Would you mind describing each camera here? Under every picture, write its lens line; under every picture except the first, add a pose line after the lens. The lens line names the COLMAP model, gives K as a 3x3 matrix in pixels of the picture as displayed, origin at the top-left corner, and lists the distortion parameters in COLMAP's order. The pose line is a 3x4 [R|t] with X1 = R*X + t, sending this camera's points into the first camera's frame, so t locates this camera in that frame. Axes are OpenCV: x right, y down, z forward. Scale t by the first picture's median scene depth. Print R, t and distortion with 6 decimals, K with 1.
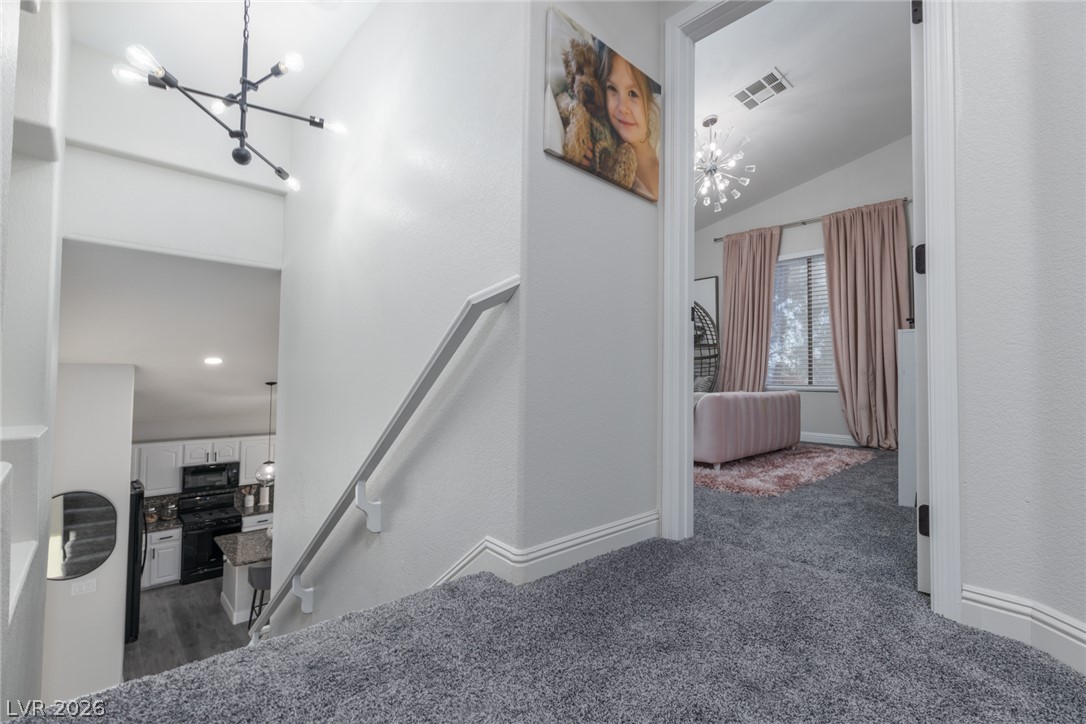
lens RADIAL K [[485.4, 0, 543.7], [0, 485.4, 361.3], [0, 0, 1]] dist [0.003216, 0.000090]
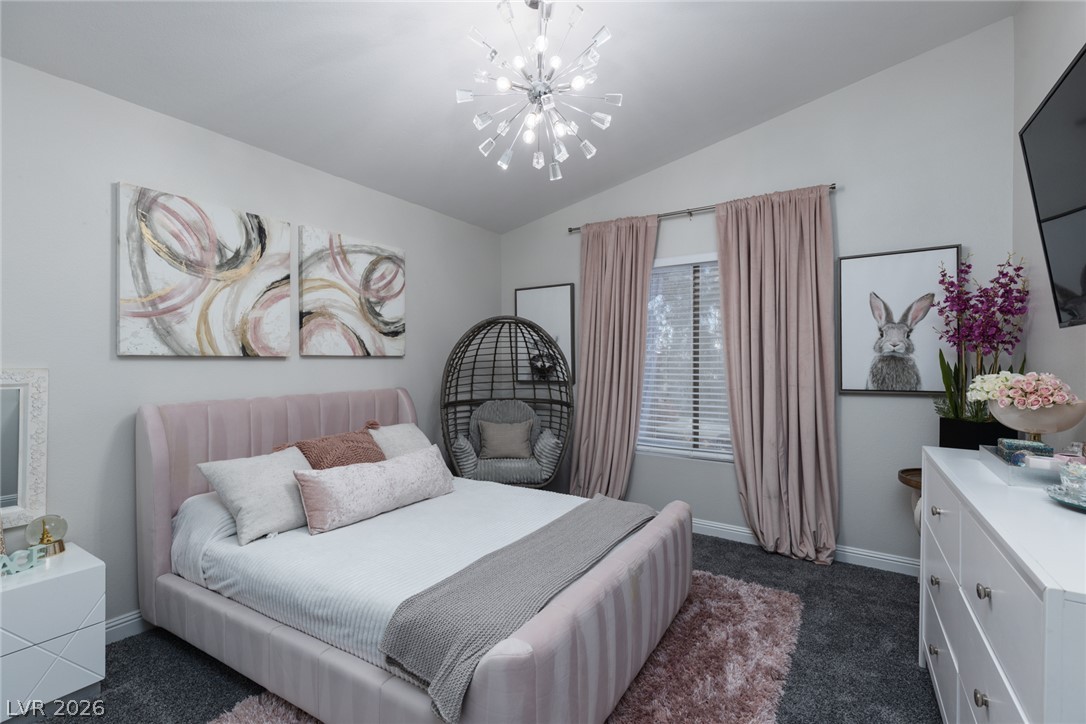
lens RADIAL K [[485.4, 0, 543.7], [0, 485.4, 361.3], [0, 0, 1]] dist [0.003216, 0.000090]
pose [[0.970217, -0.011861, 0.241946, 0.179932], [0.002180, 0.999188, 0.040242, -0.111662], [-0.242227, -0.038516, 0.969455, 0.405390]]
